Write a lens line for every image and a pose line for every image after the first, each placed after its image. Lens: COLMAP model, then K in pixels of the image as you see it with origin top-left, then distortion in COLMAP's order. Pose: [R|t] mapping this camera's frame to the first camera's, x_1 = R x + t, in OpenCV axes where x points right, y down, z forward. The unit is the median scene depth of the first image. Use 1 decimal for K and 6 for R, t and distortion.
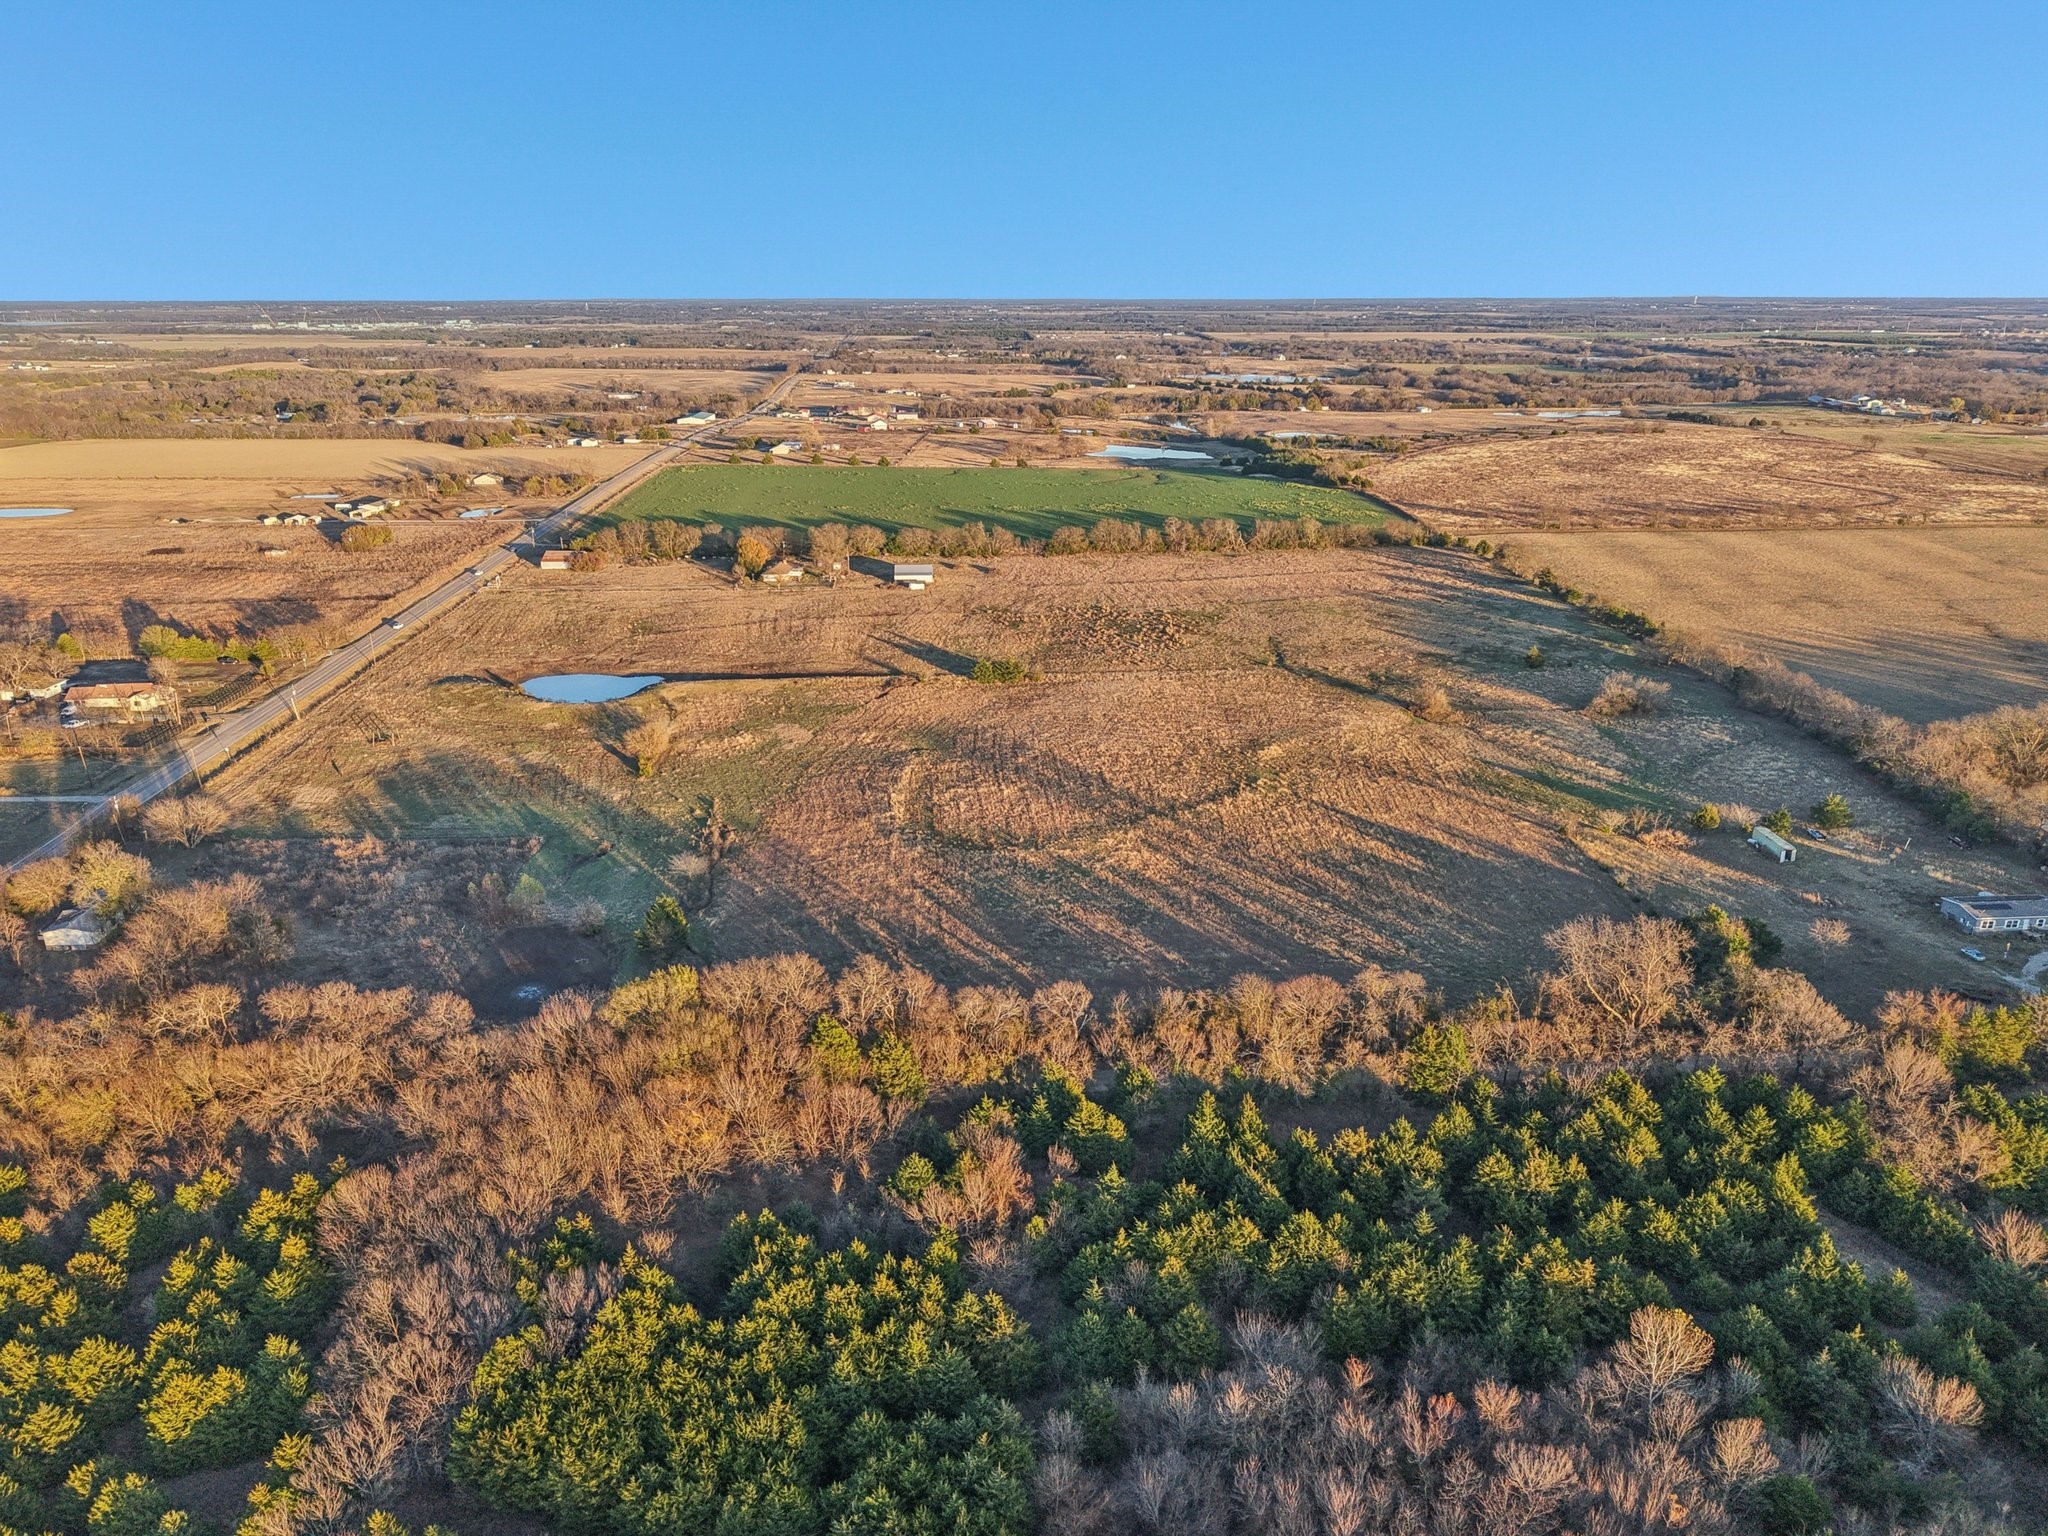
lens RADIAL K [[1400.9, 0, 1016.1], [0, 1400.9, 763.8], [0, 0, 1]] dist [0.042087, -0.047978]
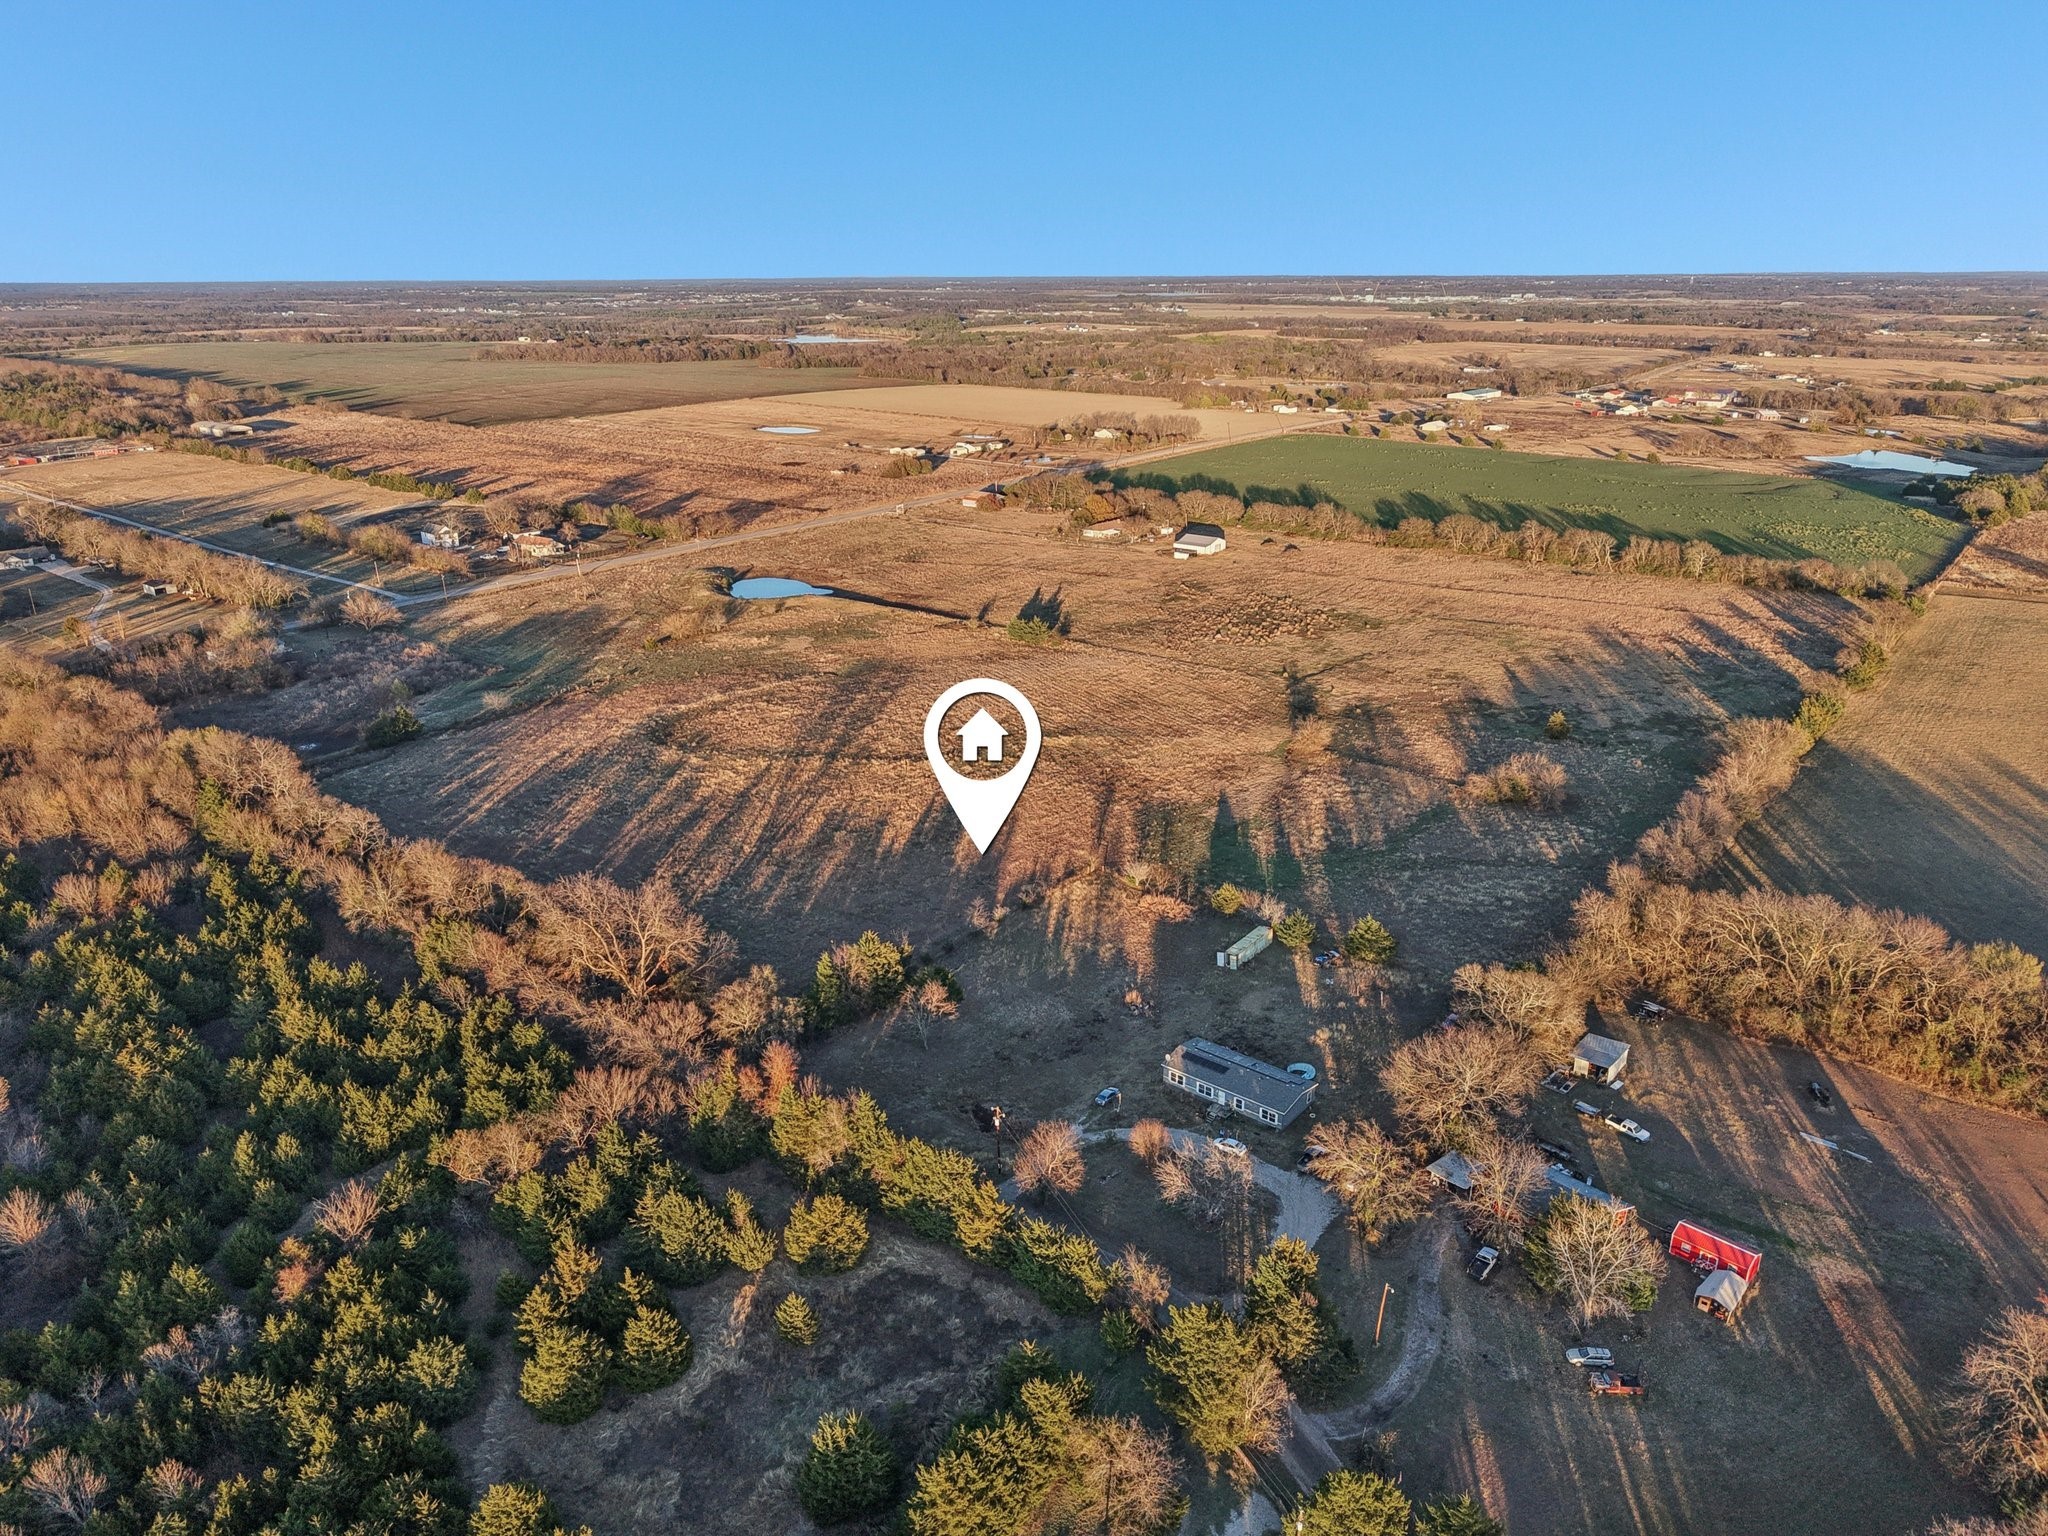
lens RADIAL K [[1383.8, 0, 1021.0], [0, 1383.8, 775.4], [0, 0, 1]] dist [0.078621, -0.134415]
pose [[0.735294, 0.227519, -0.638418, 0.765603], [-0.210492, 0.972050, 0.103986, -0.077720], [0.644233, 0.057921, 0.762633, 0.258607]]
